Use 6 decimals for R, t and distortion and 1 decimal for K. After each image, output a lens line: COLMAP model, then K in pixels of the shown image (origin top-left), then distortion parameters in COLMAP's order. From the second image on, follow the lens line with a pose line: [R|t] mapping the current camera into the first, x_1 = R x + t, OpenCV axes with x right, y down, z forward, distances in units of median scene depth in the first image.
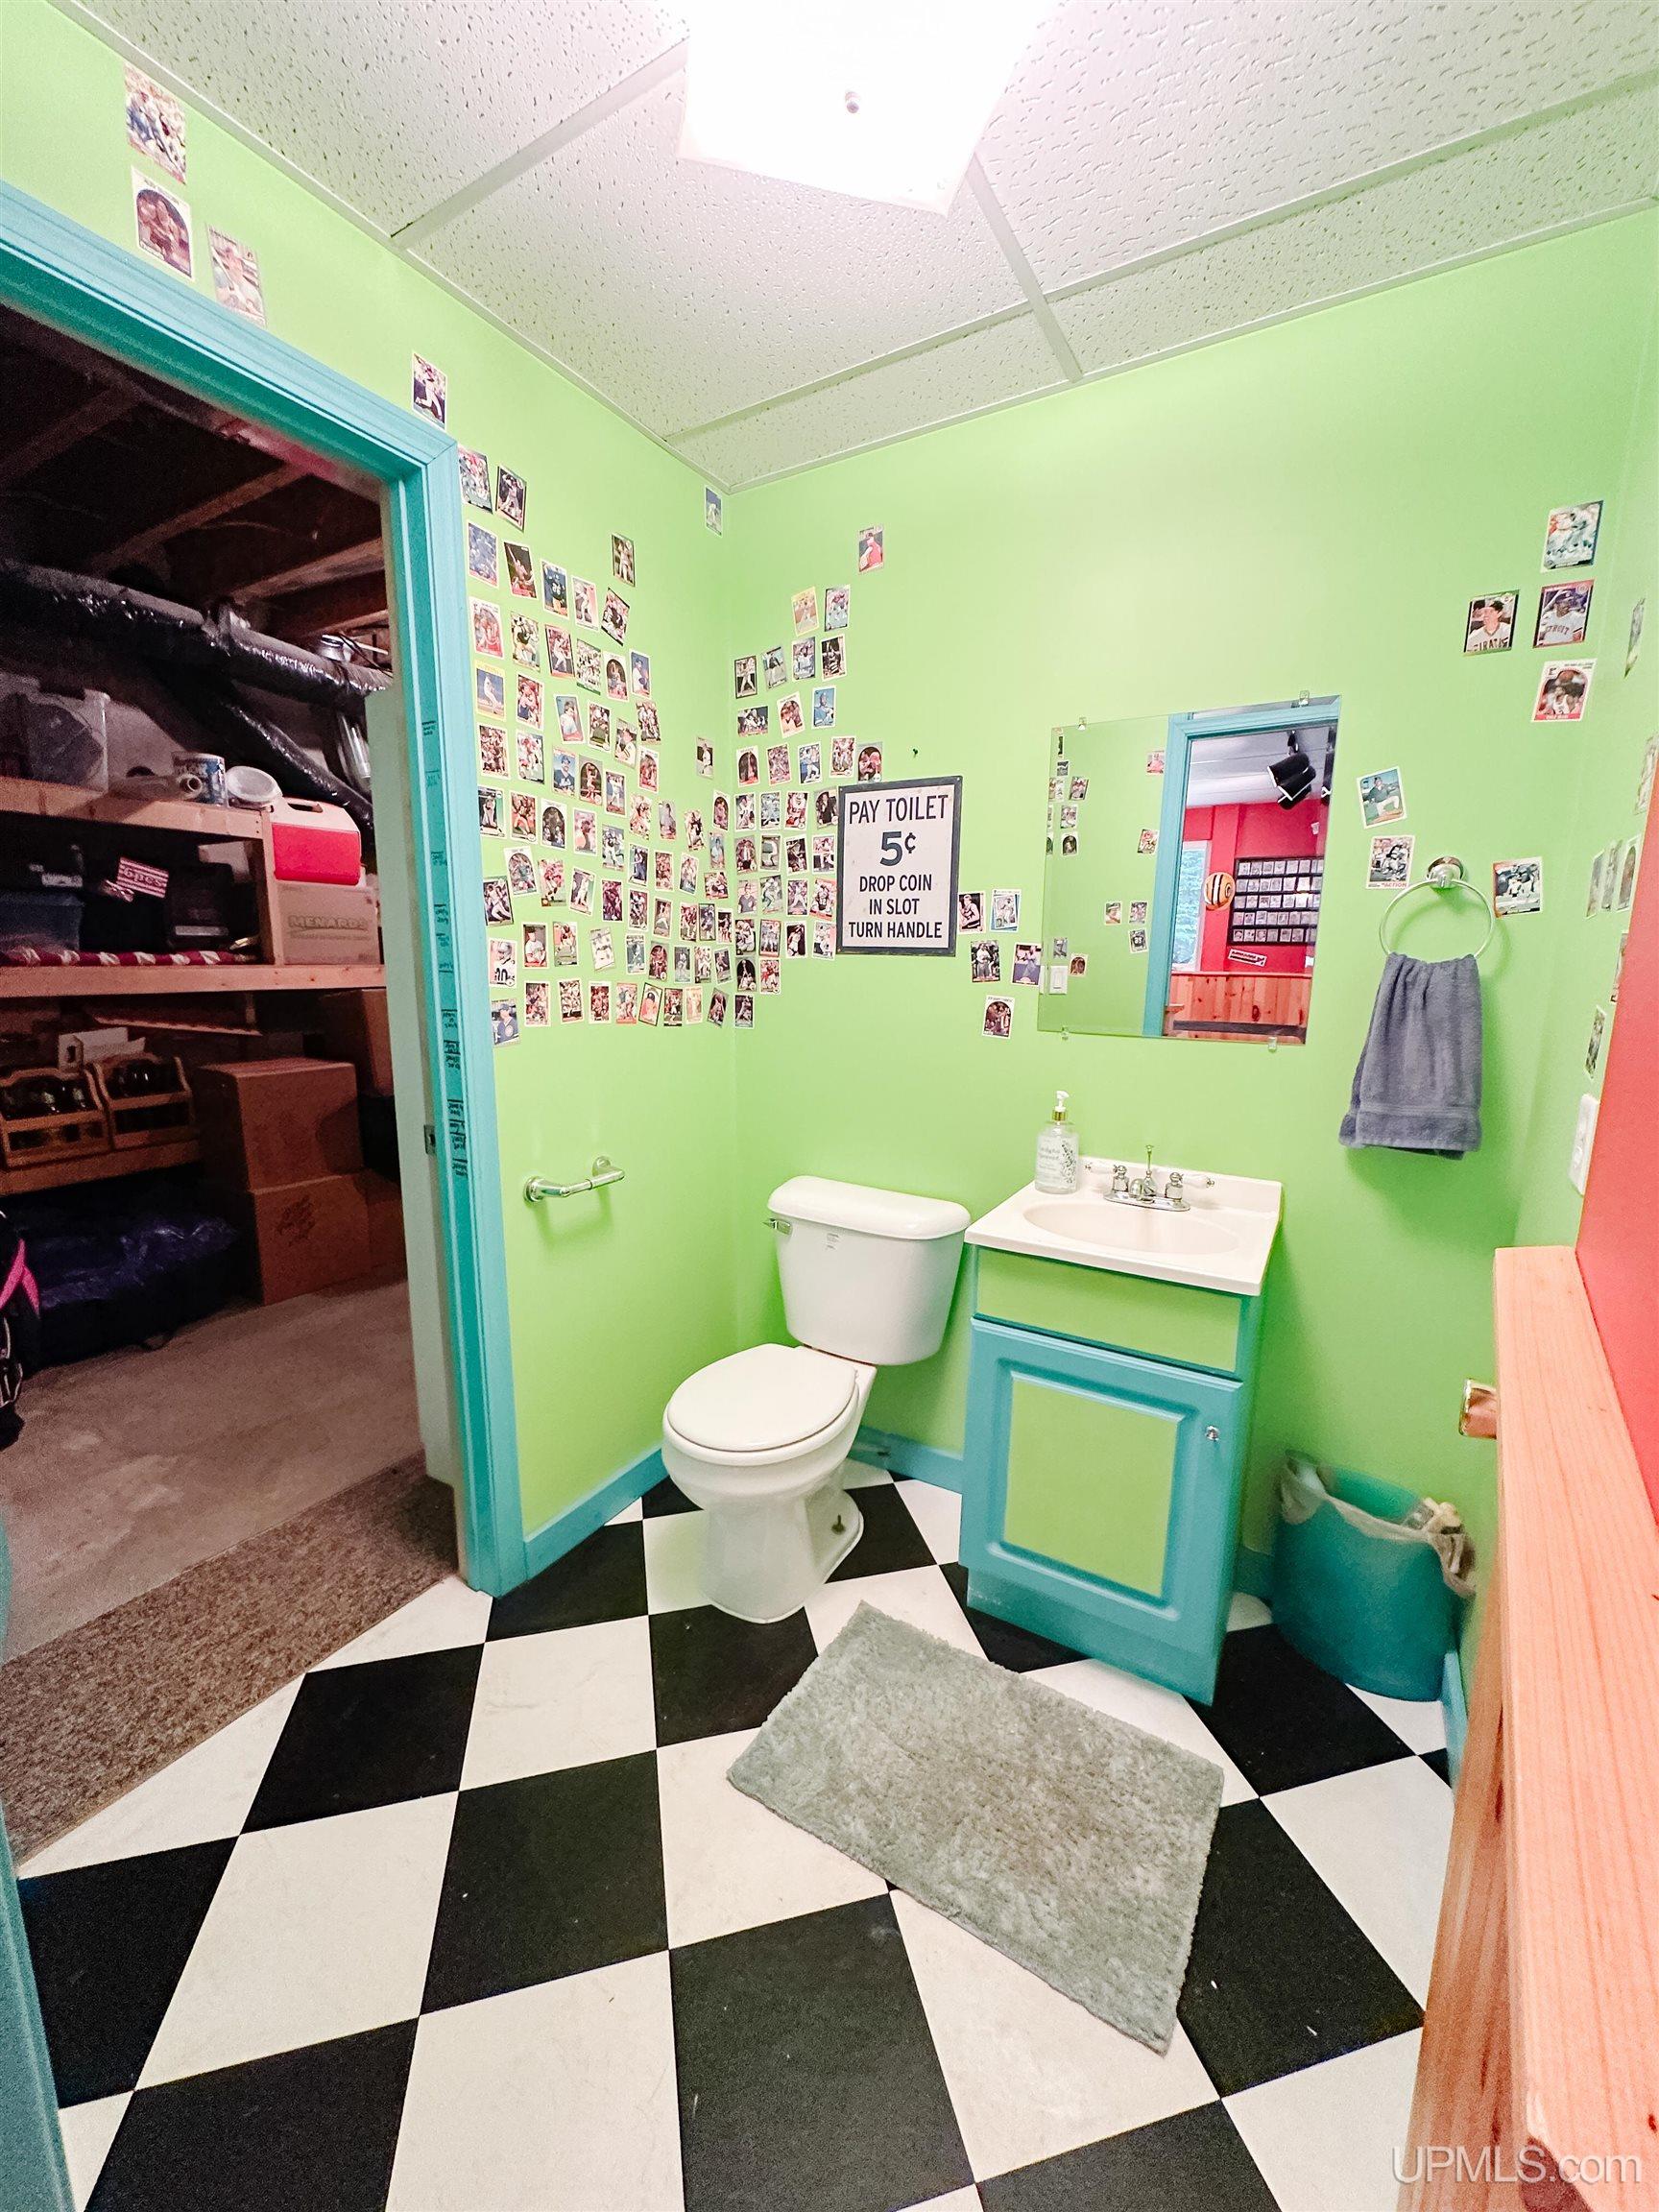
lens RADIAL K [[887.6, 0, 831.7], [0, 887.6, 1116.5], [0, 0, 1]] dist [0.004109, -0.000027]
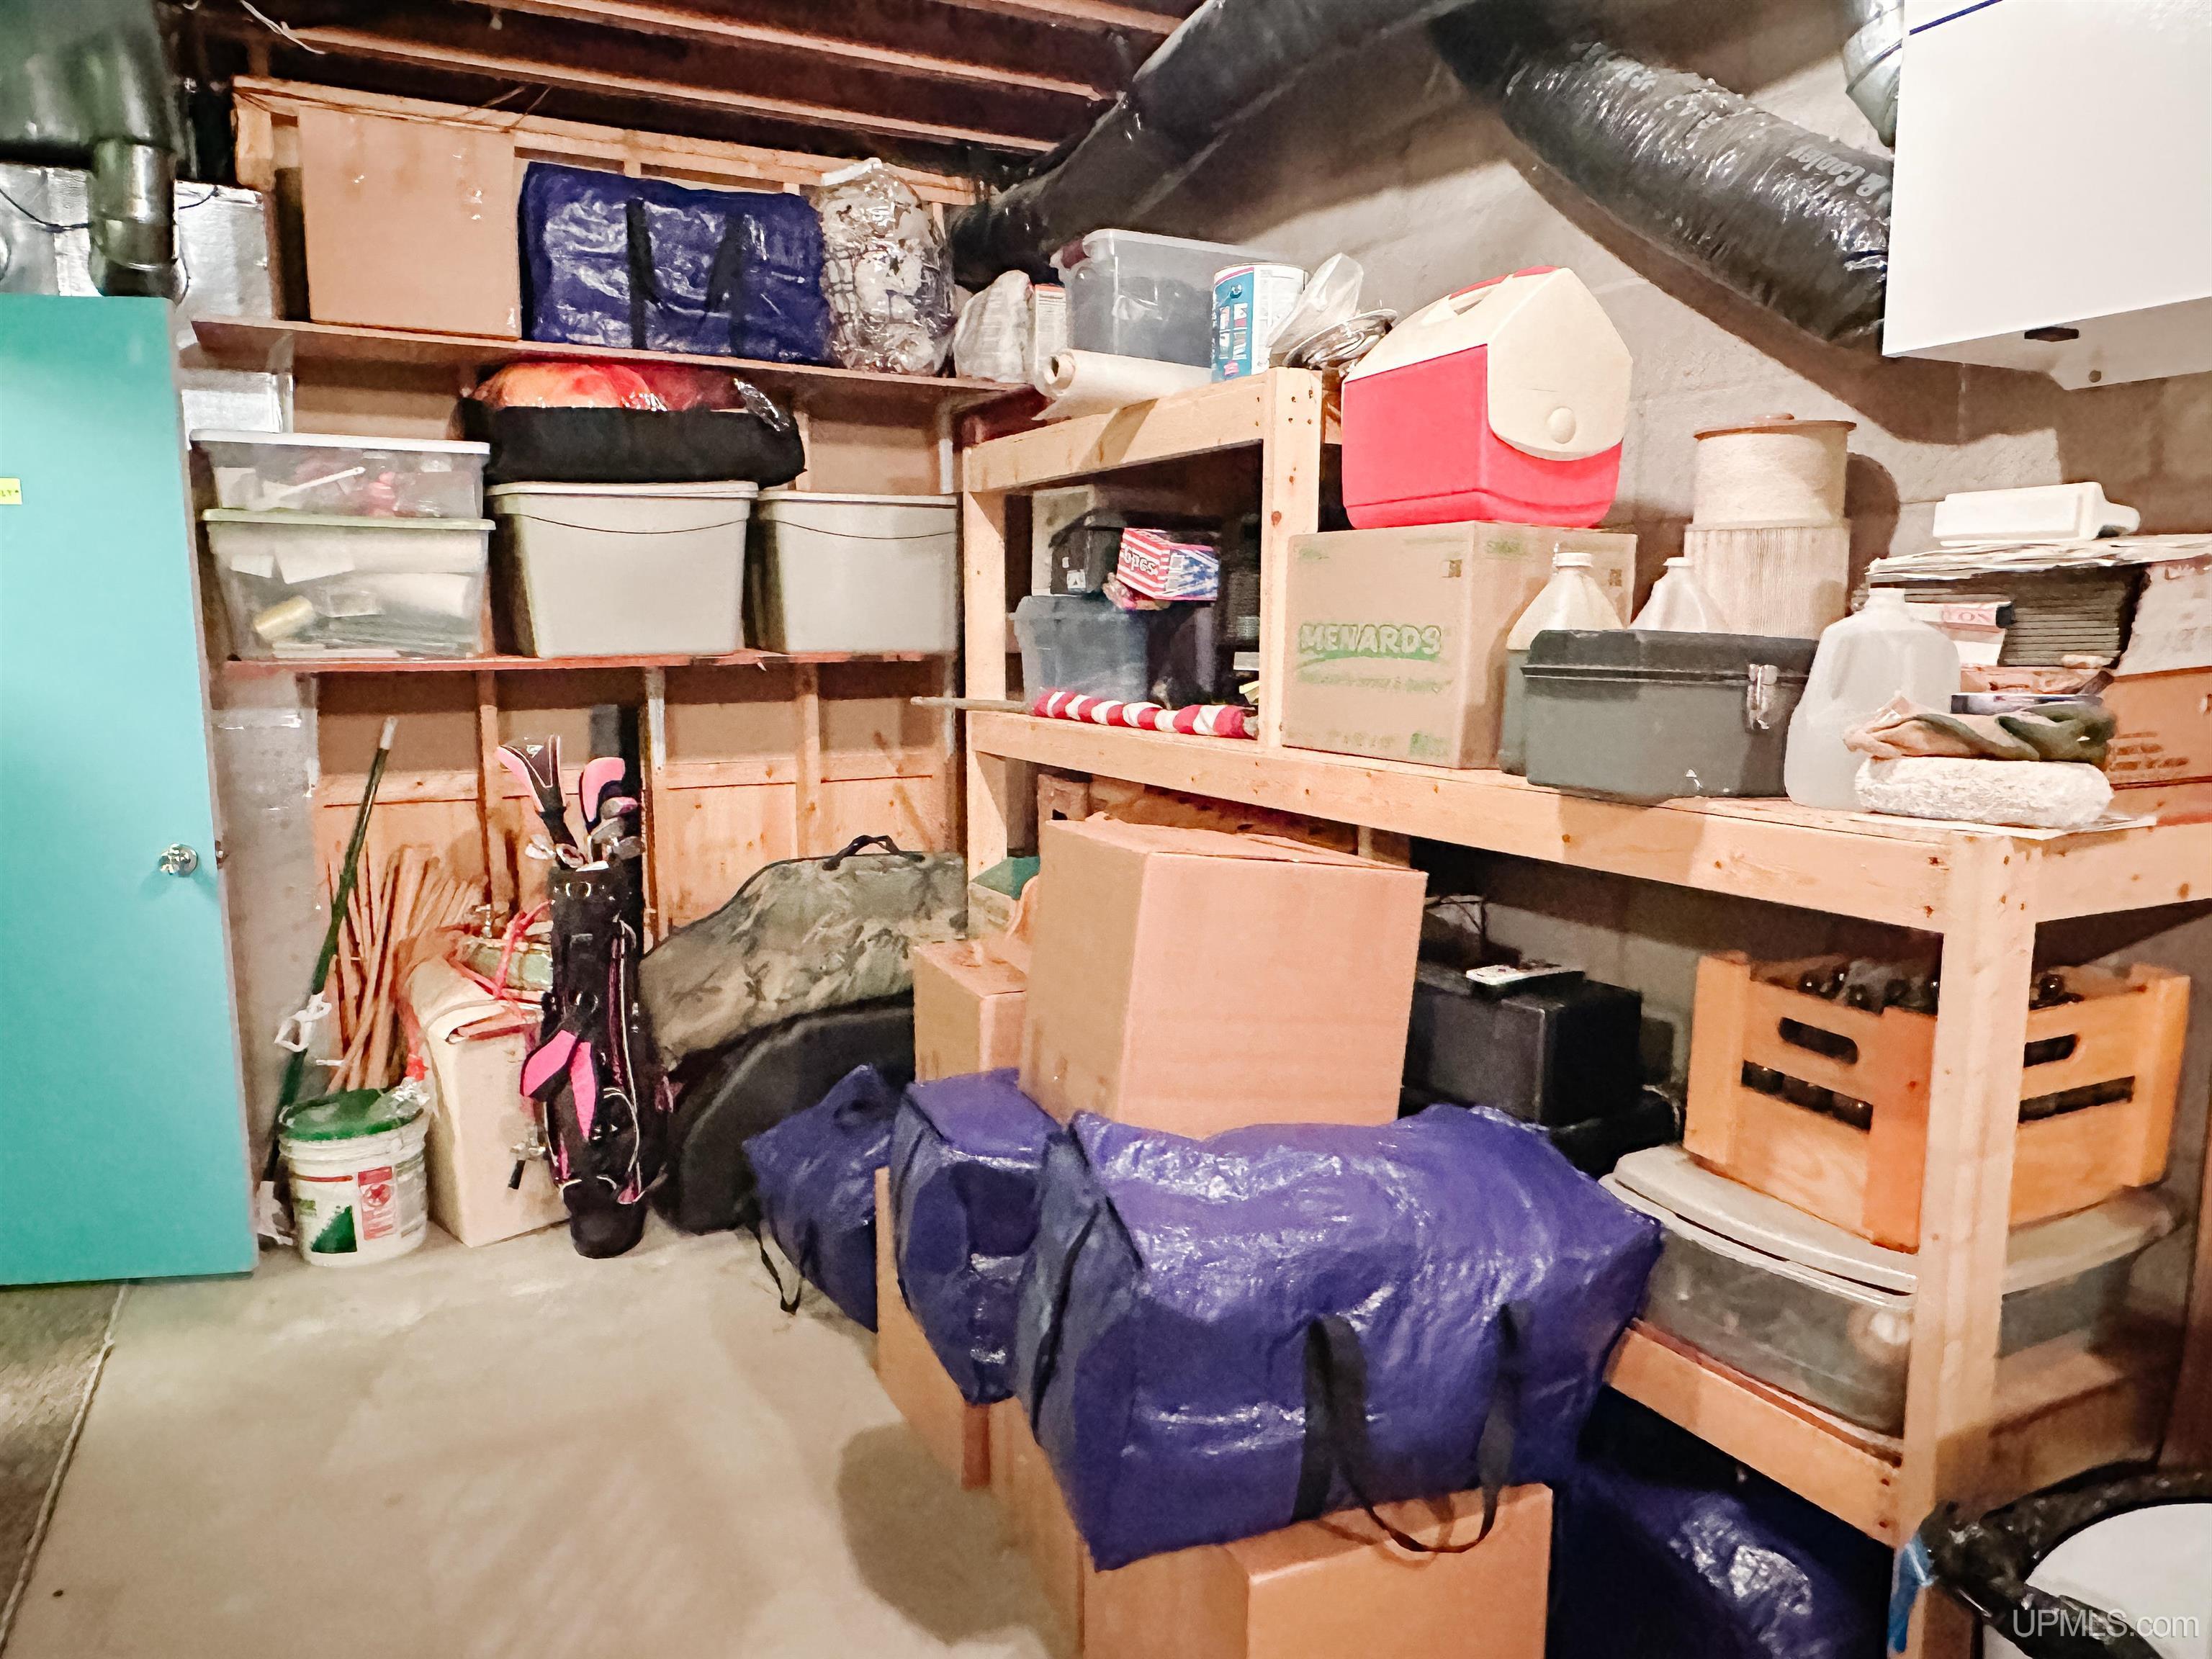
lens RADIAL K [[1452.7, 0, 1108.1], [0, 1452.7, 834.6], [0, 0, 1]] dist [0.000102, -0.000490]
pose [[-0.550497, 0.099651, -0.828868, -0.043467], [-0.151850, 0.964336, 0.216790, -0.316298], [0.820911, 0.245206, -0.515732, 1.537923]]
